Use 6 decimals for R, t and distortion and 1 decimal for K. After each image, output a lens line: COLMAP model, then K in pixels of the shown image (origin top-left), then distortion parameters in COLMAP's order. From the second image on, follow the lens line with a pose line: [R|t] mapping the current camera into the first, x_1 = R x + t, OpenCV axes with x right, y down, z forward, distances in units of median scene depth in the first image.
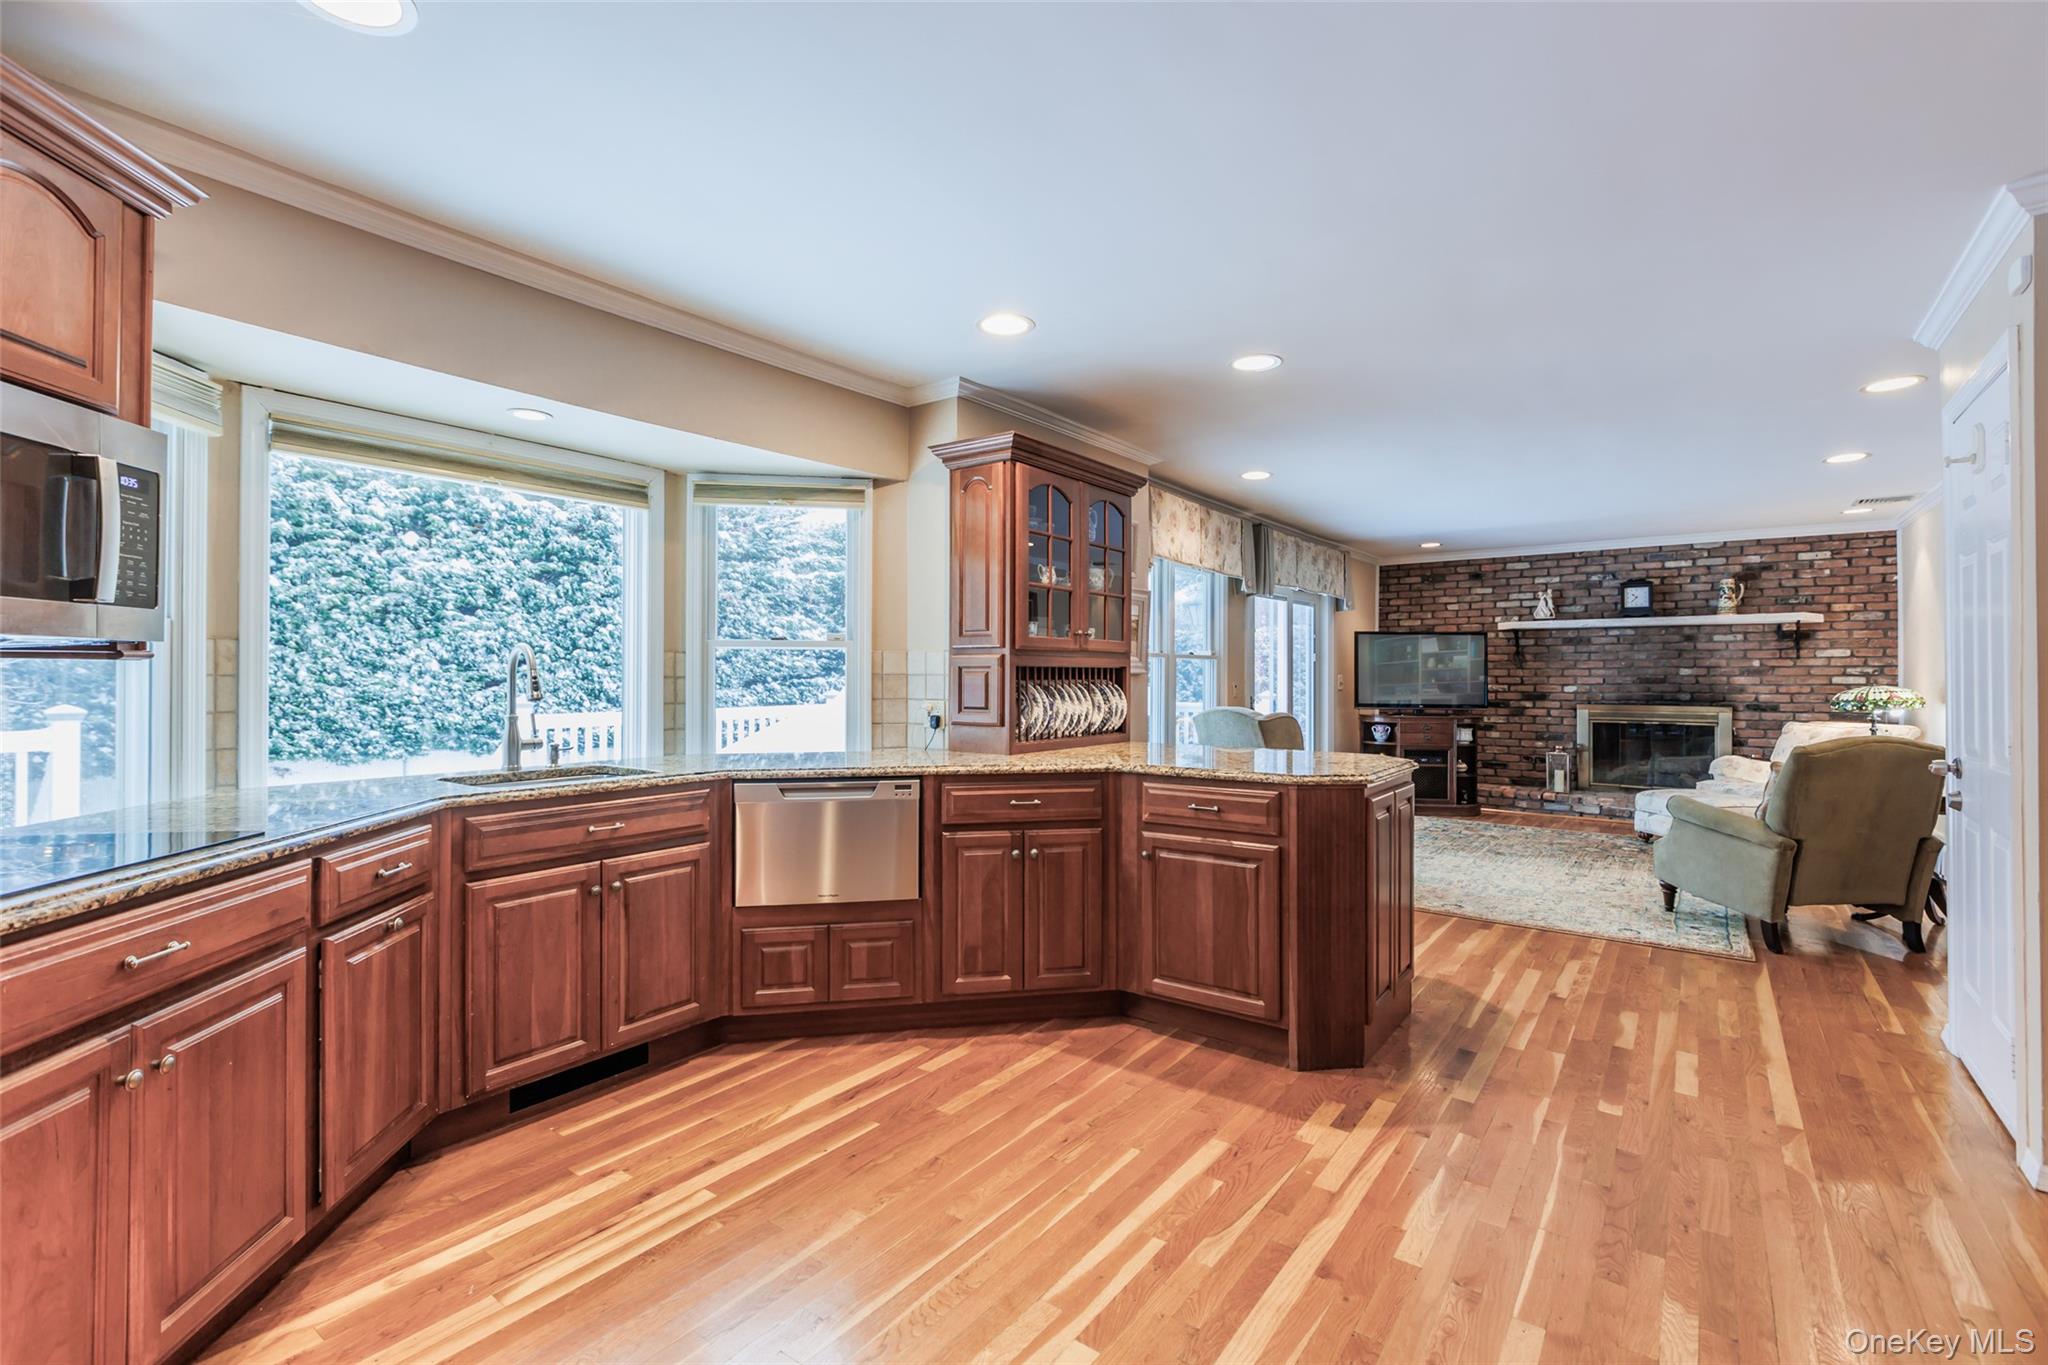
lens RADIAL K [[909.6, 0, 1028.5], [0, 909.6, 669.4], [0, 0, 1]] dist [-0.000104, 0.000172]
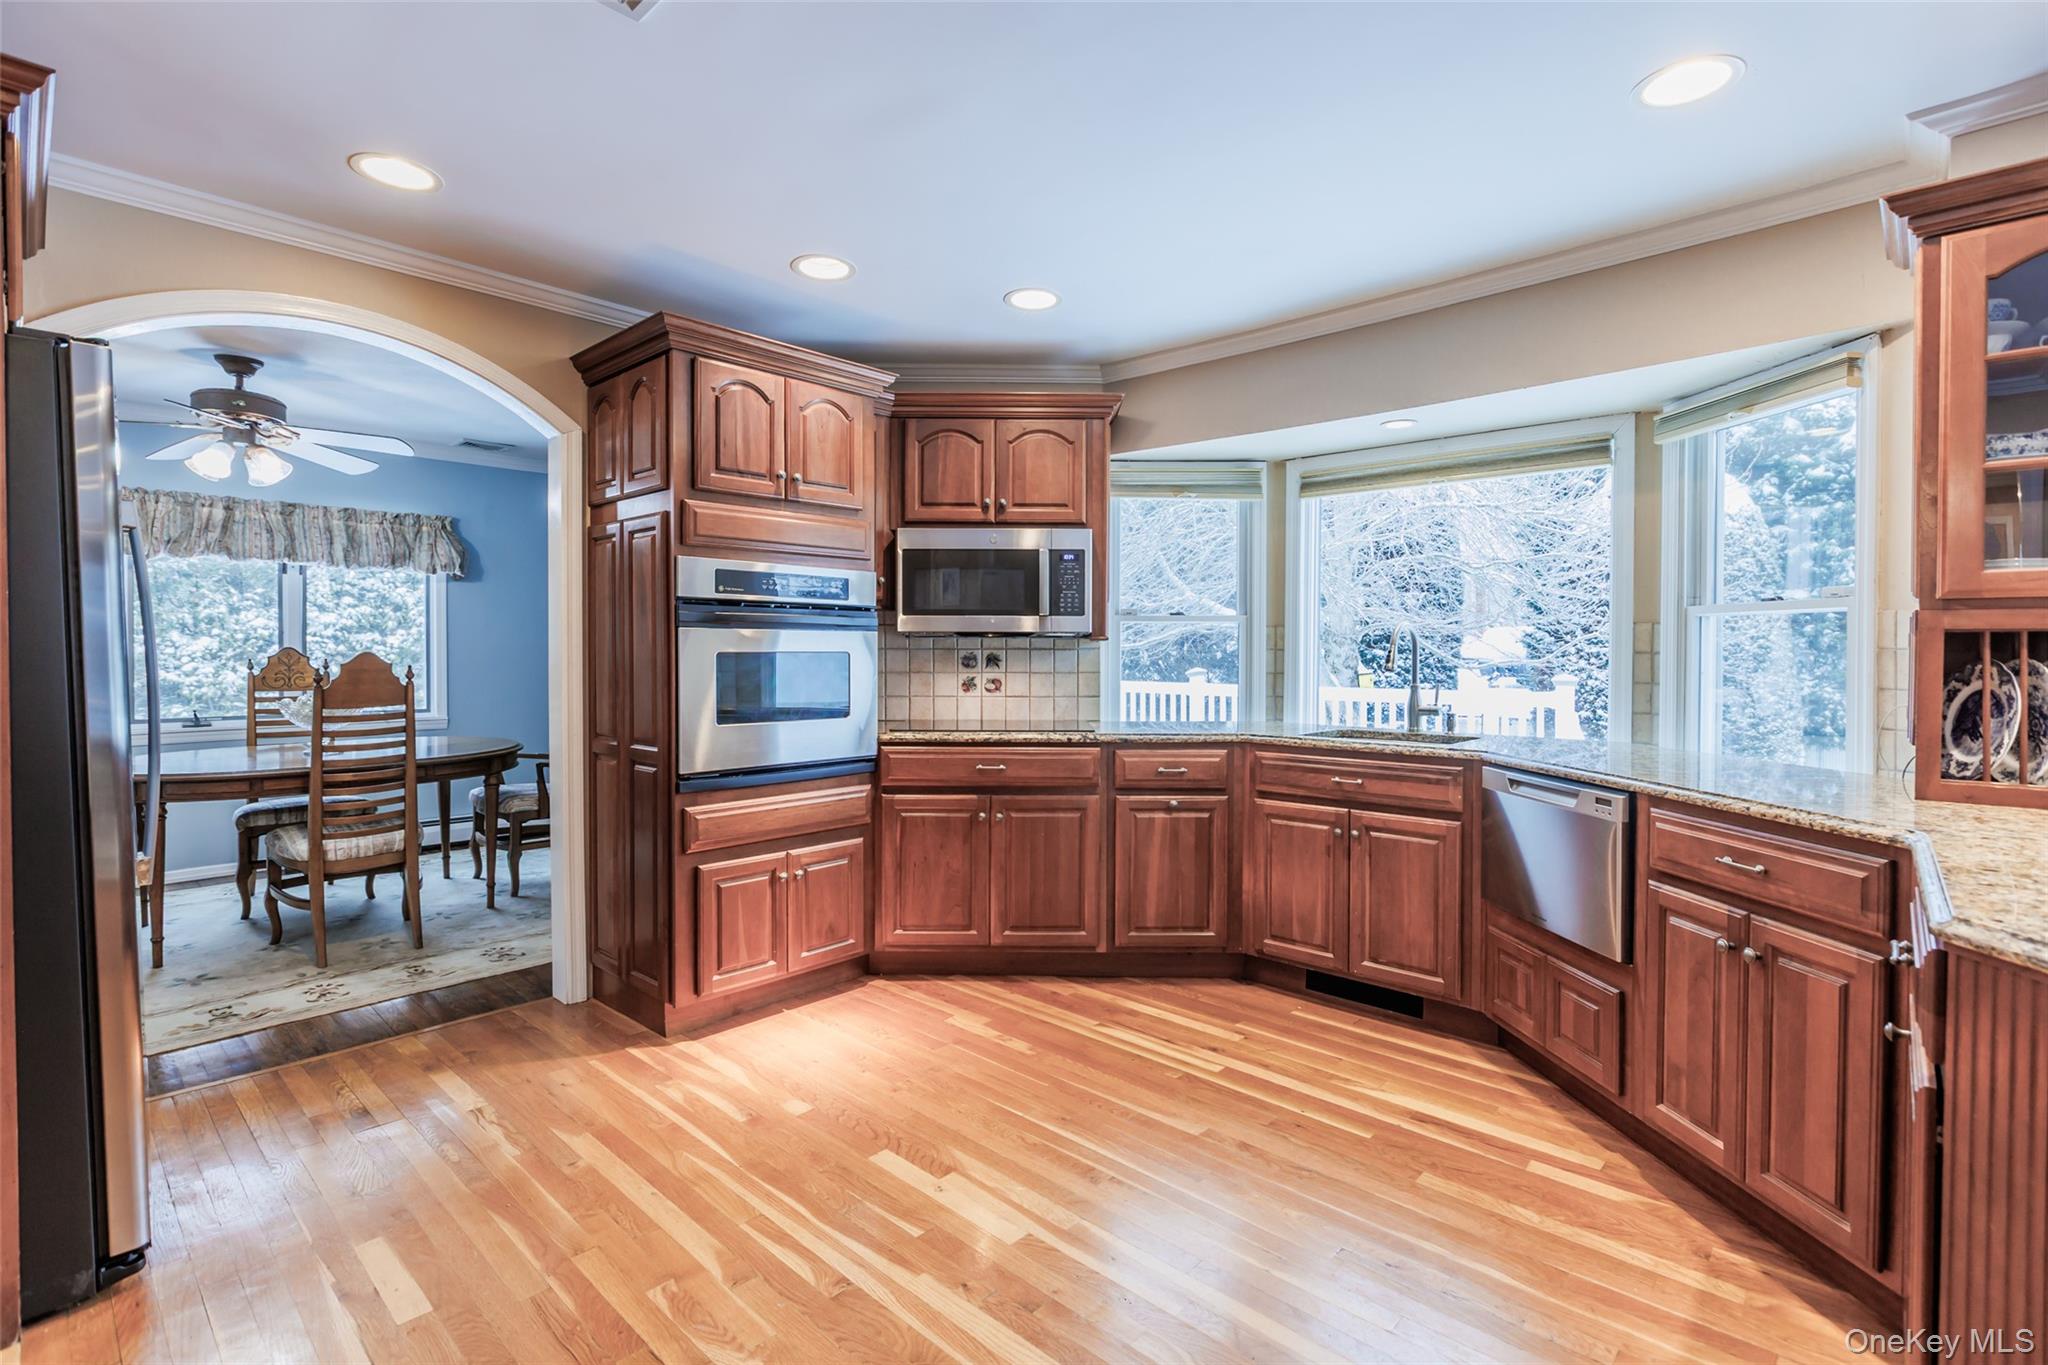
lens RADIAL K [[951.4, 0, 1020.0], [0, 951.4, 661.4], [0, 0, 1]] dist [-0.001739, -0.000961]
pose [[-0.111263, 0.010814, -0.993732, 0.731868], [0.003936, 0.999938, 0.010441, 0.007308], [0.993783, -0.002750, -0.111299, 0.674375]]
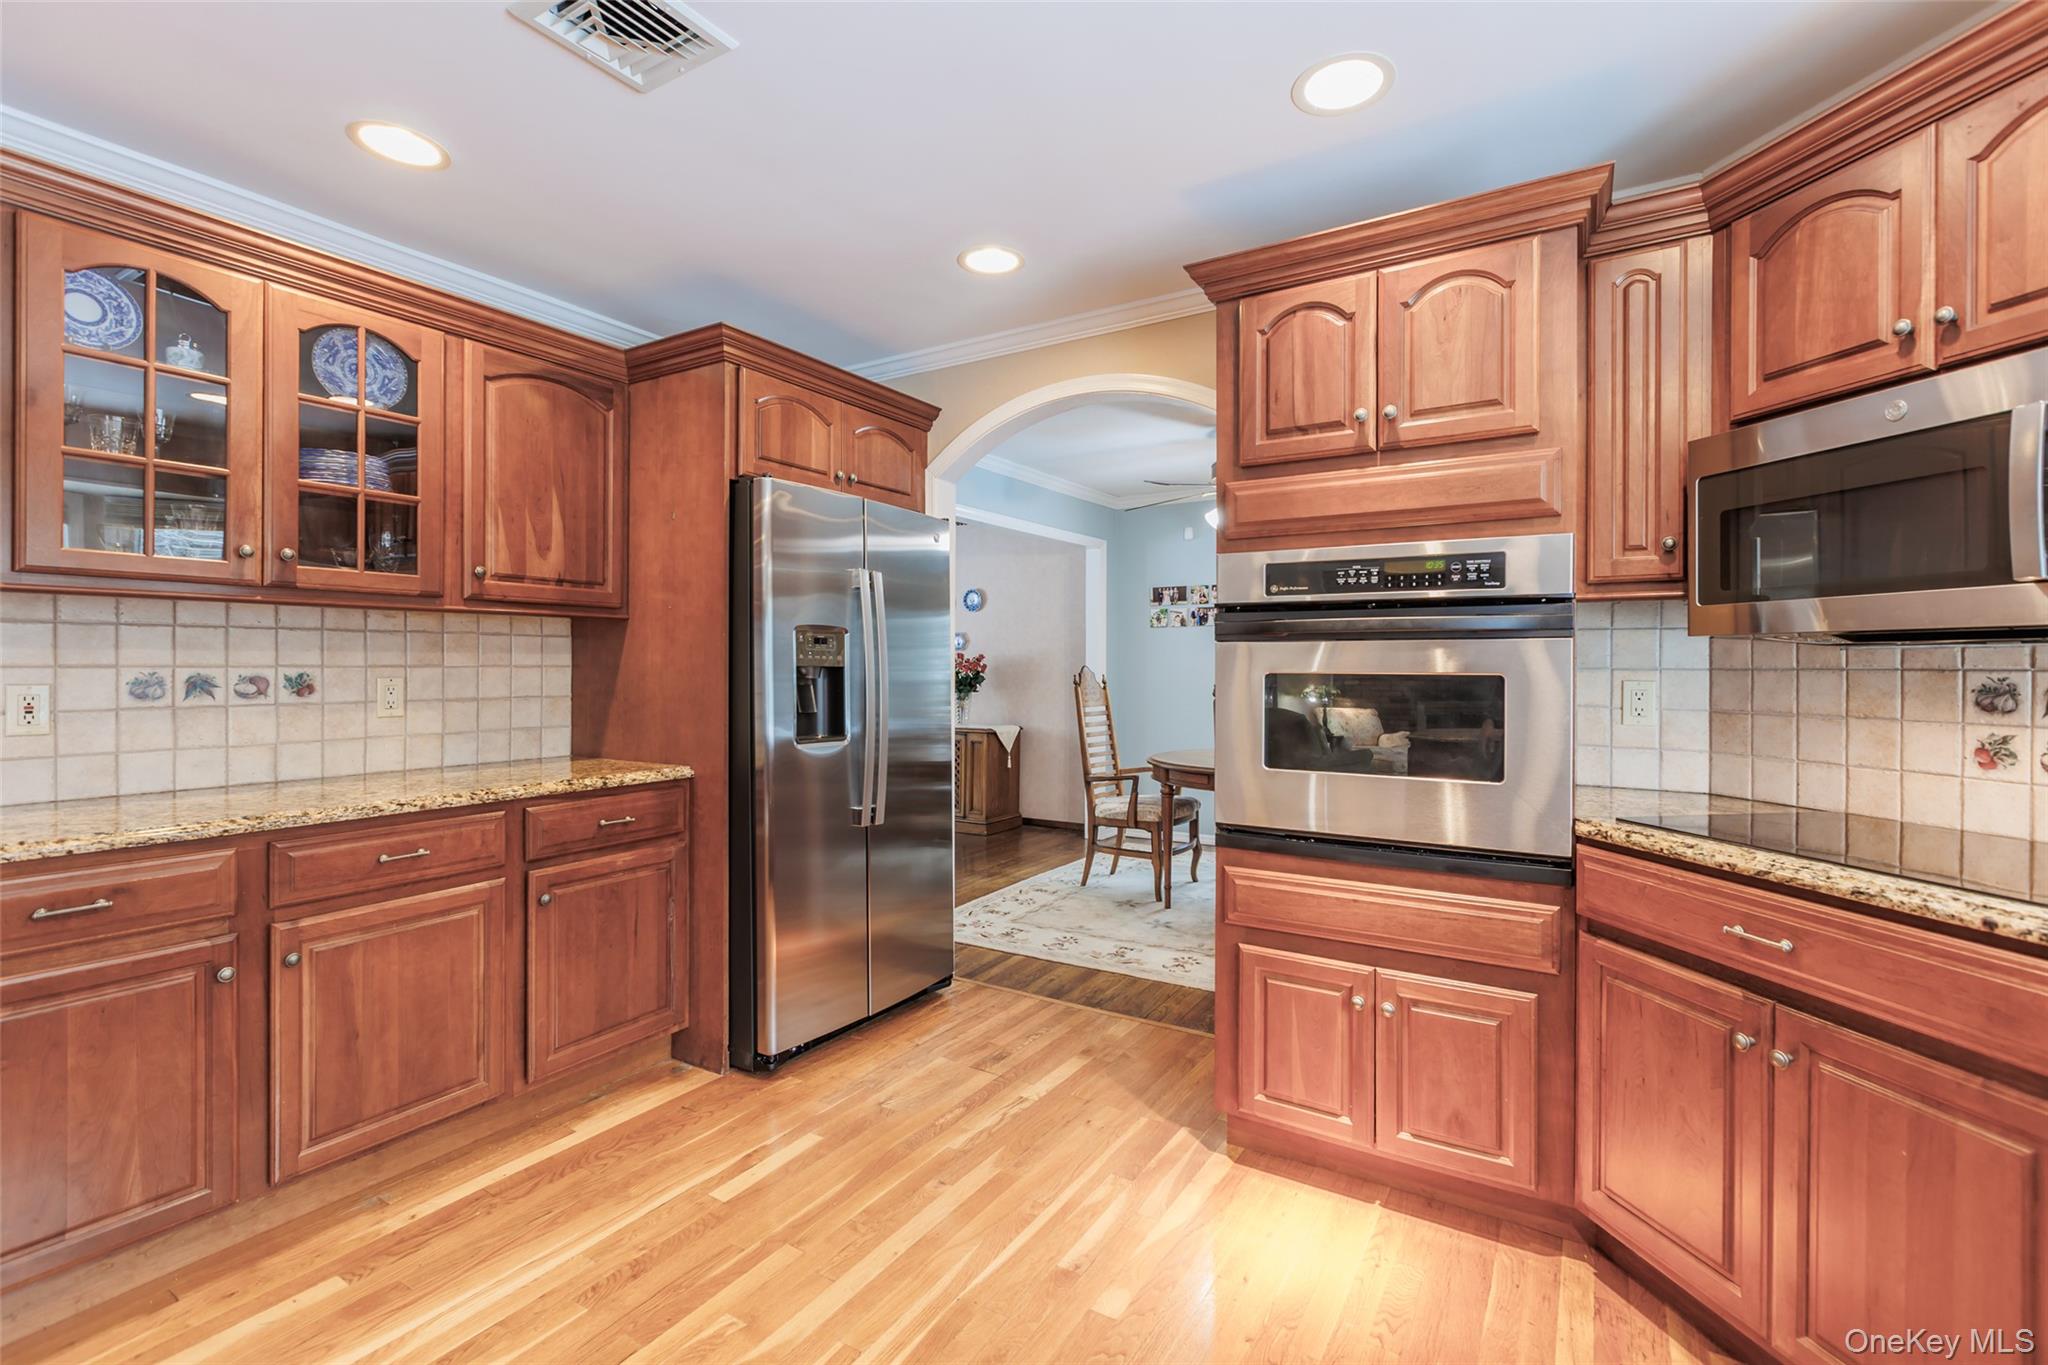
lens RADIAL K [[909.6, 0, 1028.5], [0, 909.6, 669.4], [0, 0, 1]] dist [-0.000104, 0.000172]
pose [[-0.996215, -0.003455, -0.086859, -0.020933], [-0.003266, 0.999992, -0.002314, 0.006318], [0.086867, -0.002021, -0.996218, 0.978921]]
